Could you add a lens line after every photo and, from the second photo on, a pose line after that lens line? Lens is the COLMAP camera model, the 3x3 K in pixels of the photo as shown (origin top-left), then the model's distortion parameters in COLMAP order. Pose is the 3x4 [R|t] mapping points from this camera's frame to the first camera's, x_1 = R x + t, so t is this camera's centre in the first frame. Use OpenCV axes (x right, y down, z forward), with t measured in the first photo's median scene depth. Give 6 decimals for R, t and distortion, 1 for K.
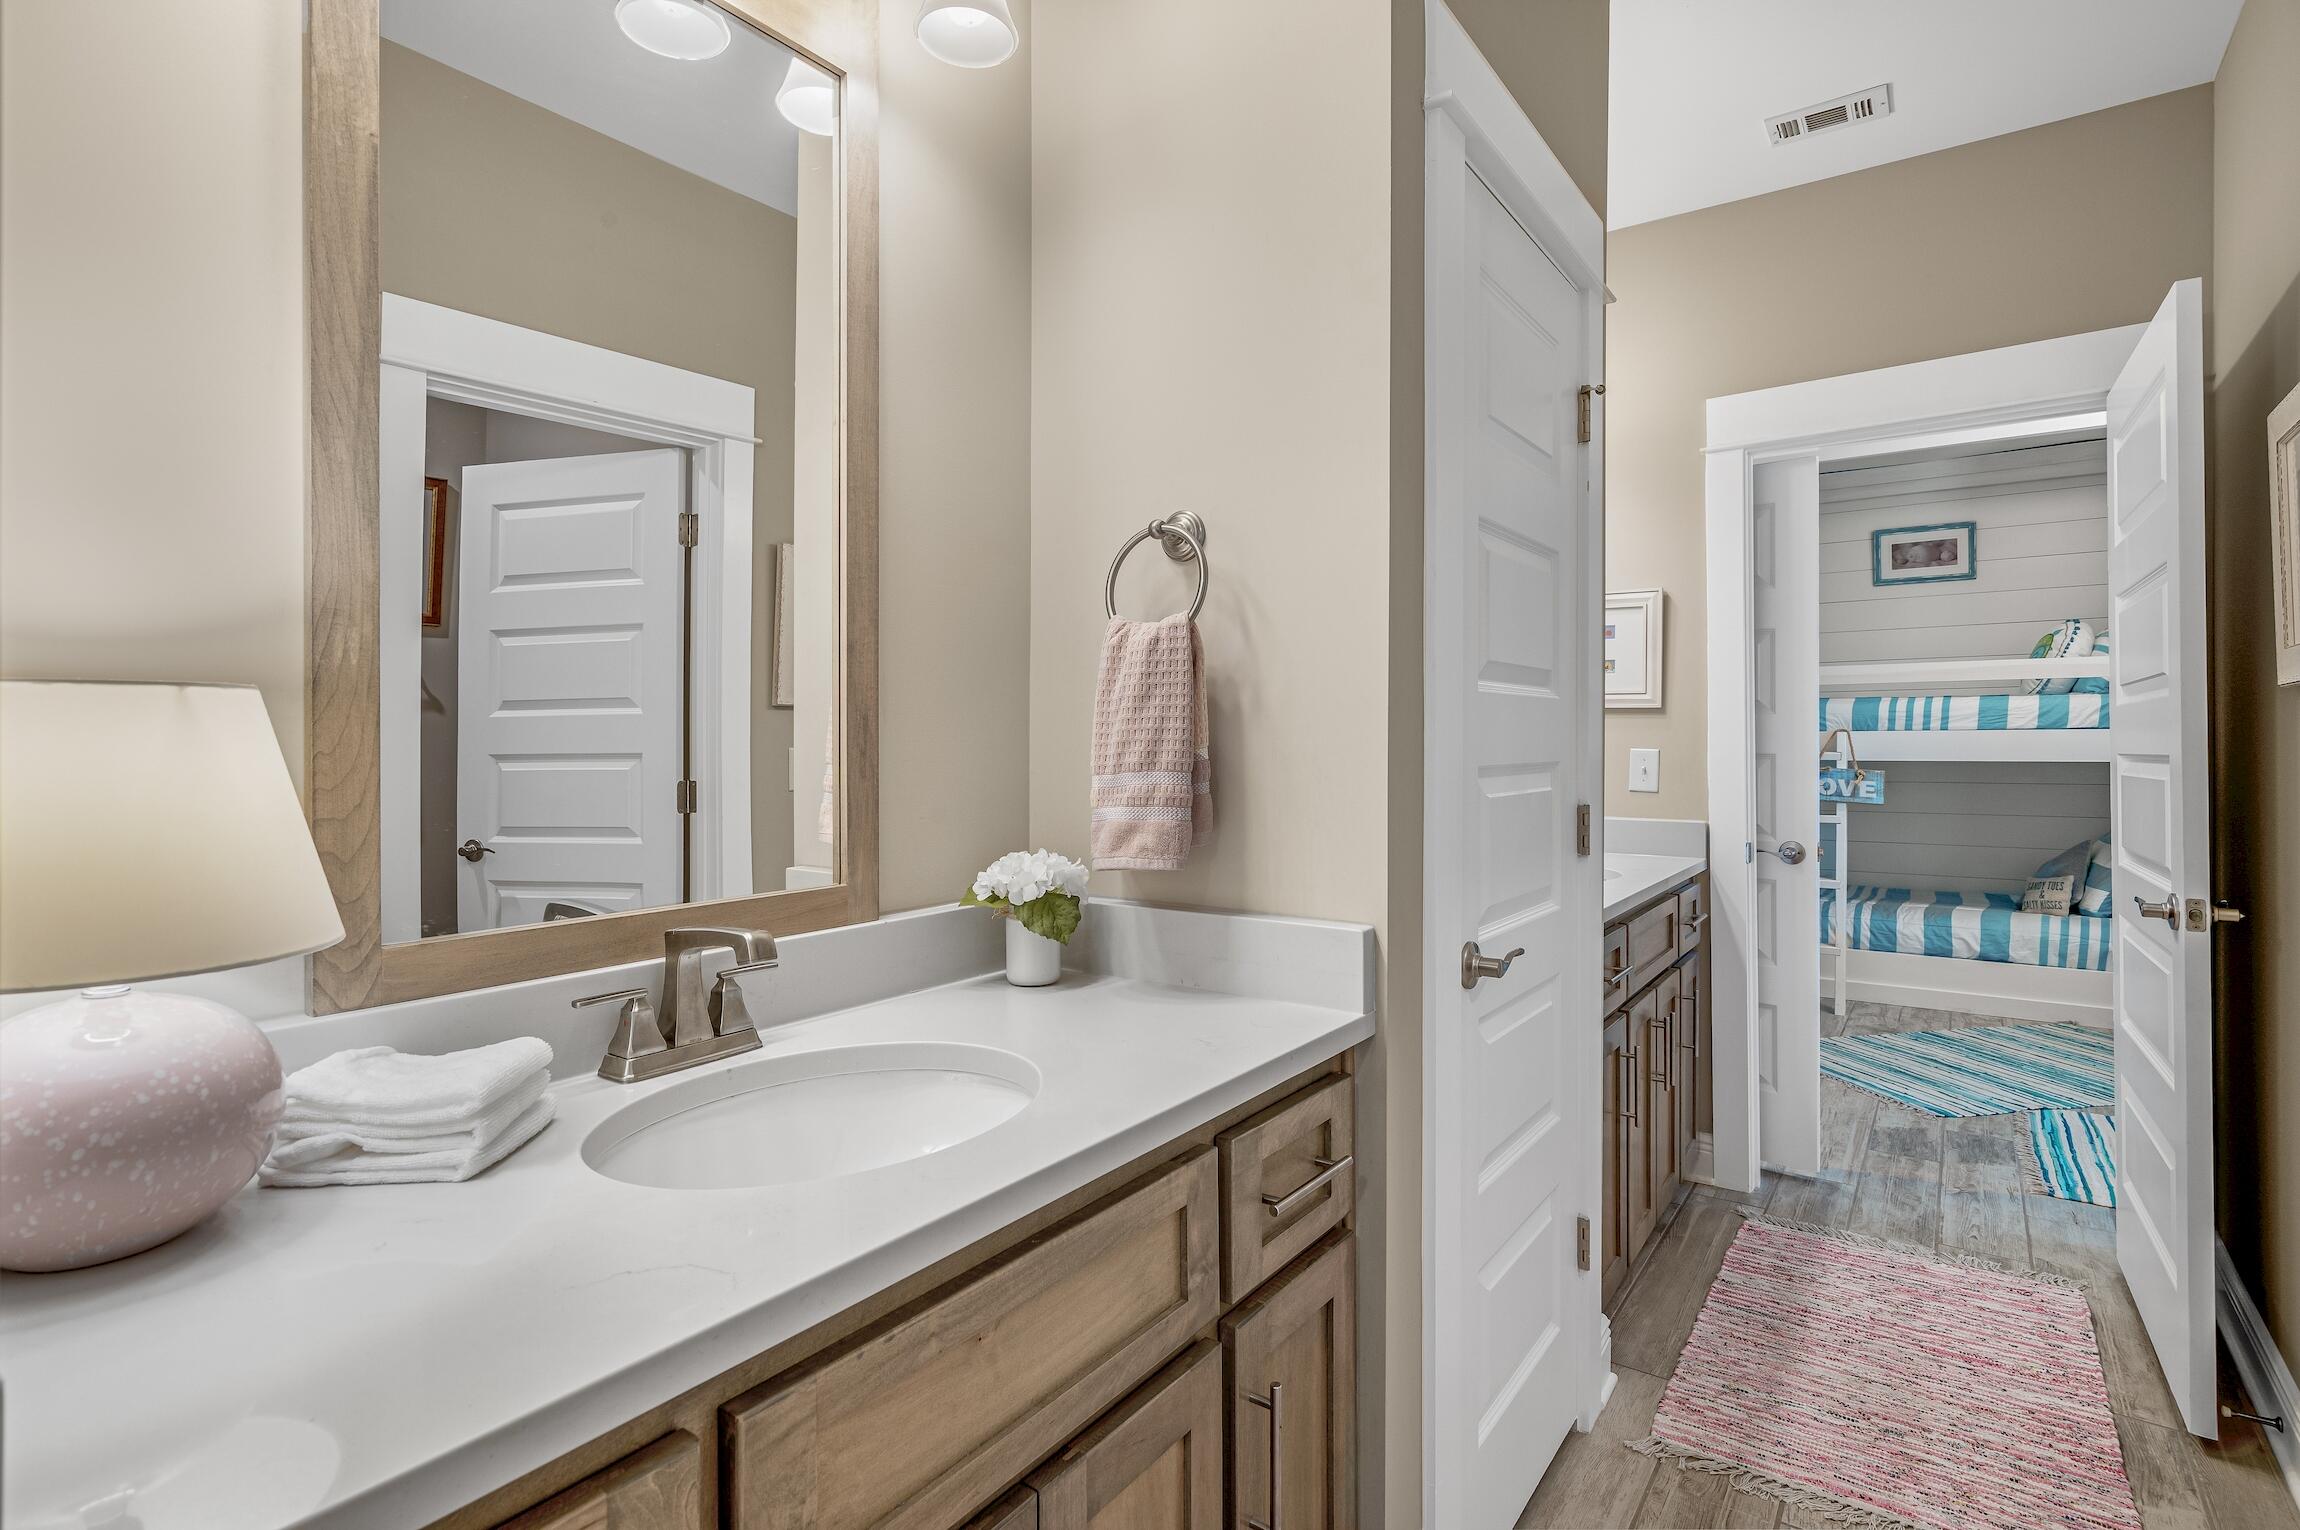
lens RADIAL K [[1153.9, 0, 1148.7], [0, 1153.9, 742.9], [0, 0, 1]] dist [-0.014329, 0.000494]
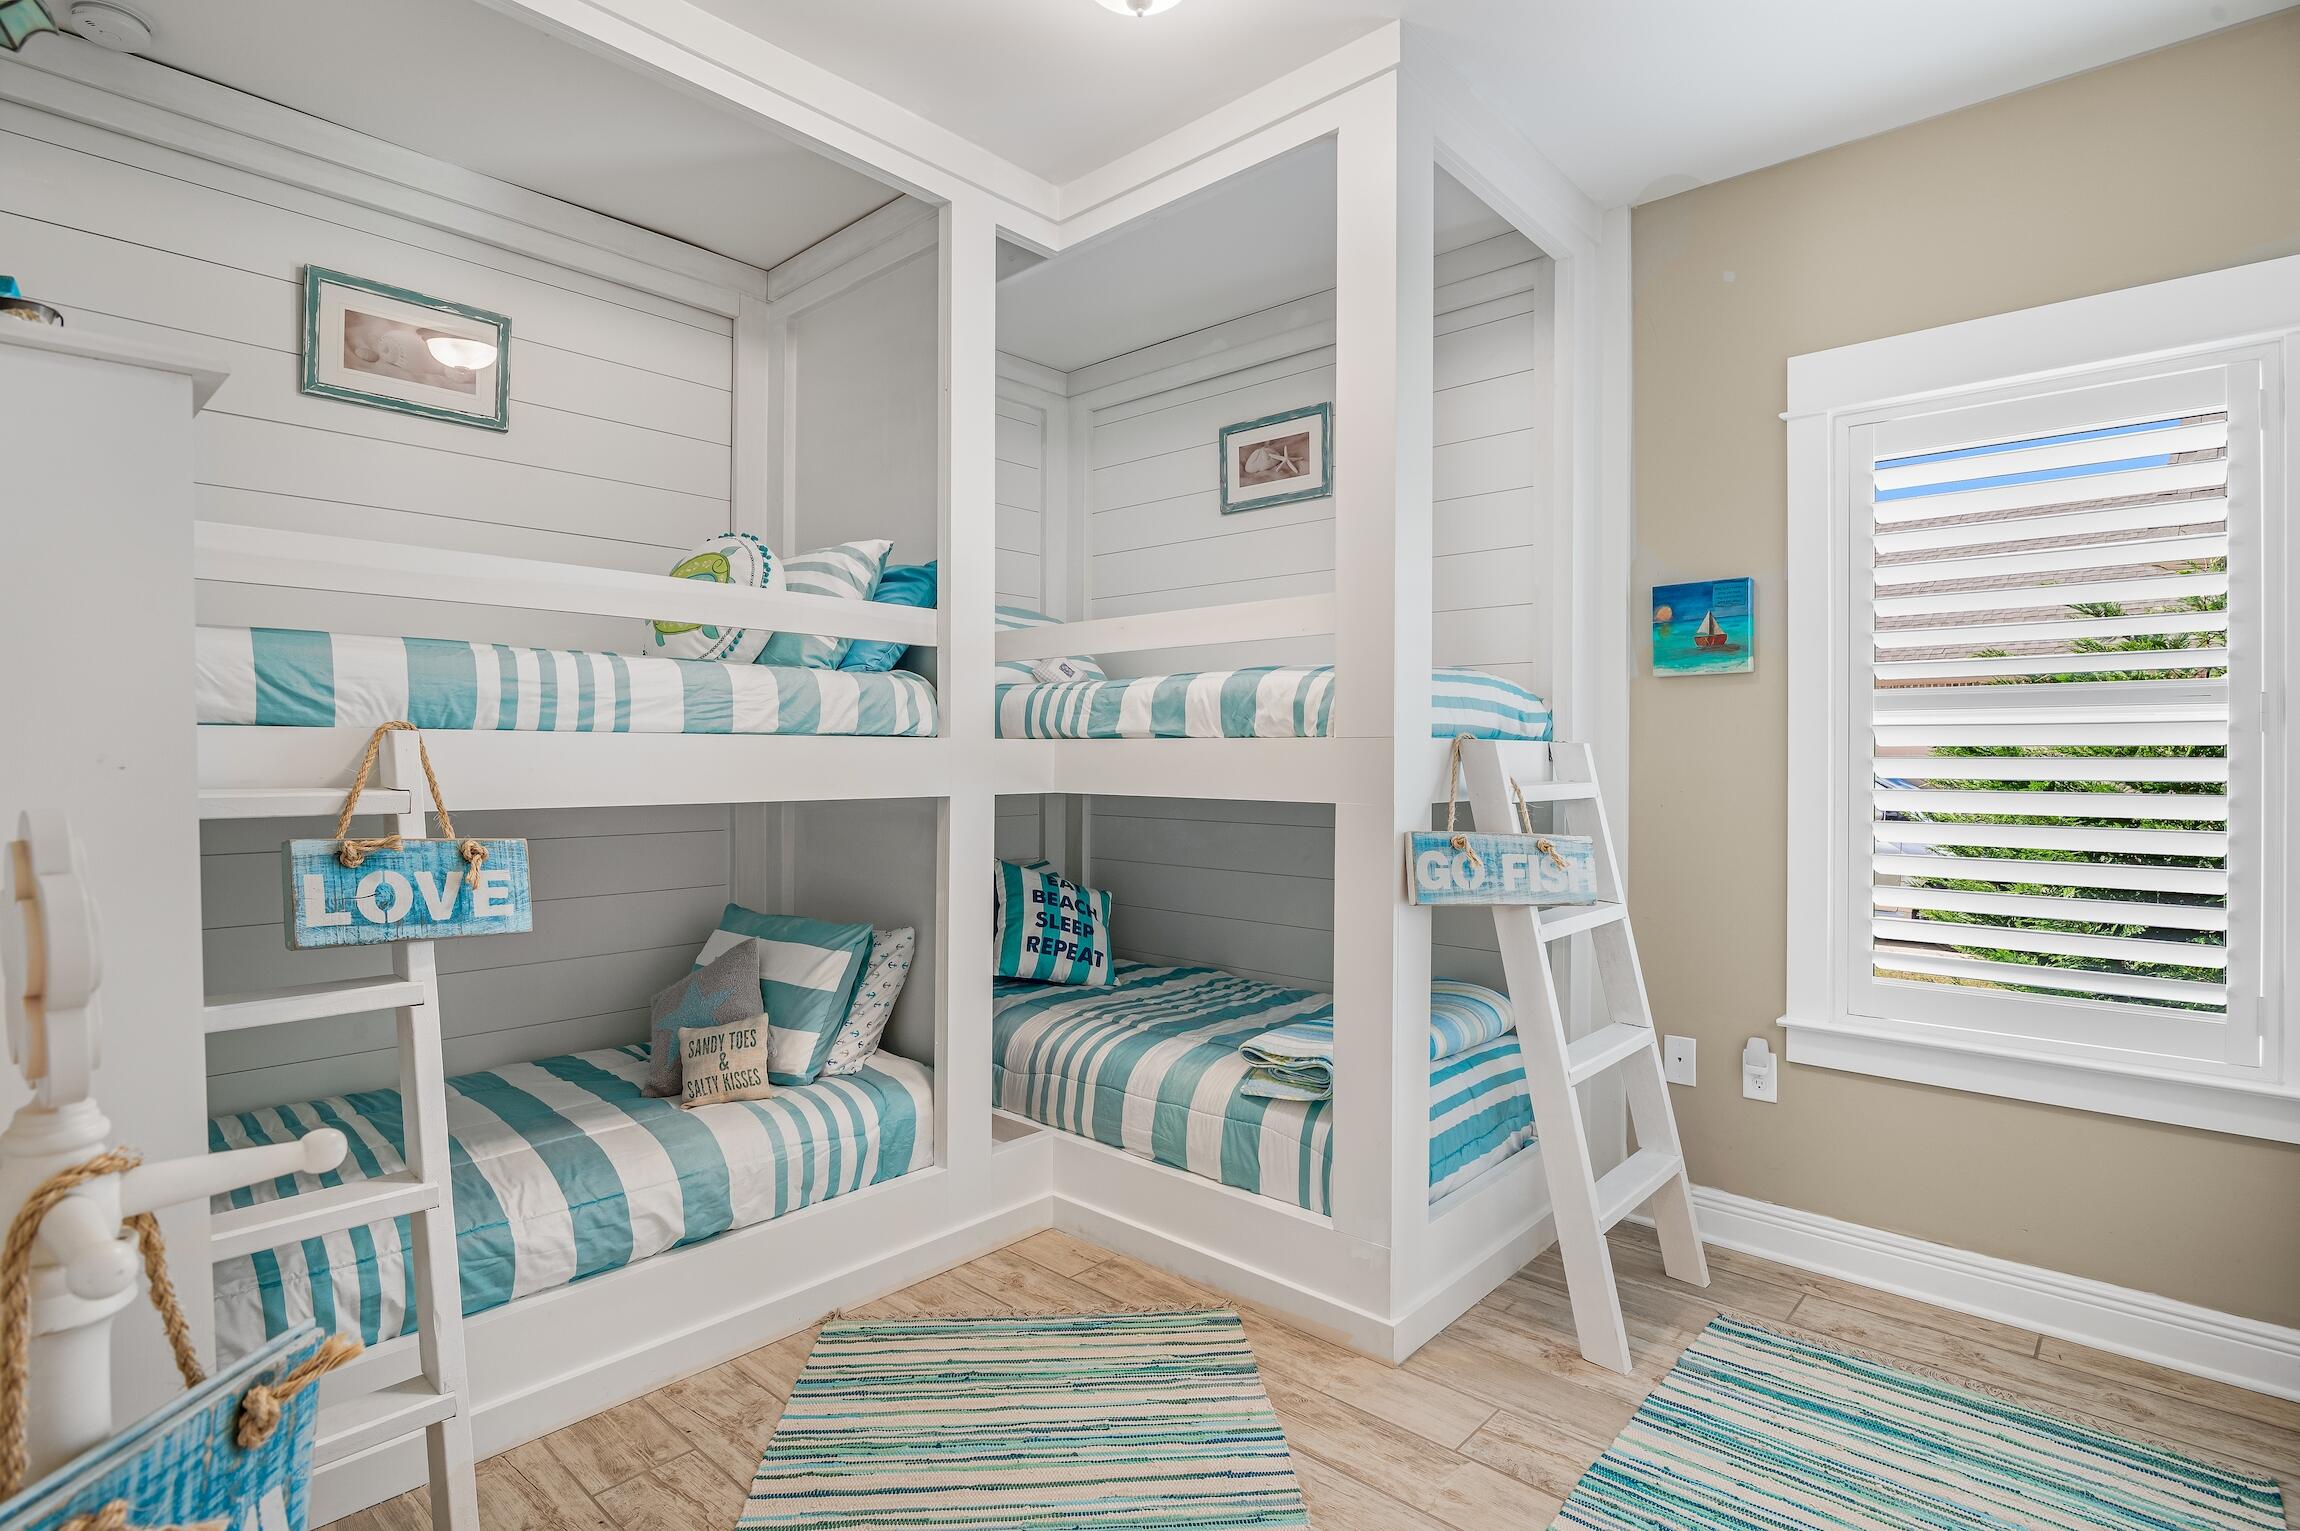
lens RADIAL K [[1153.9, 0, 1146.2], [0, 1153.9, 746.8], [0, 0, 1]] dist [-0.014329, 0.000494]
pose [[0.125365, 0.012251, 0.992035, 0.296272], [-0.005402, 0.999917, -0.011666, -0.002111], [-0.992096, -0.003896, 0.125421, 0.749284]]
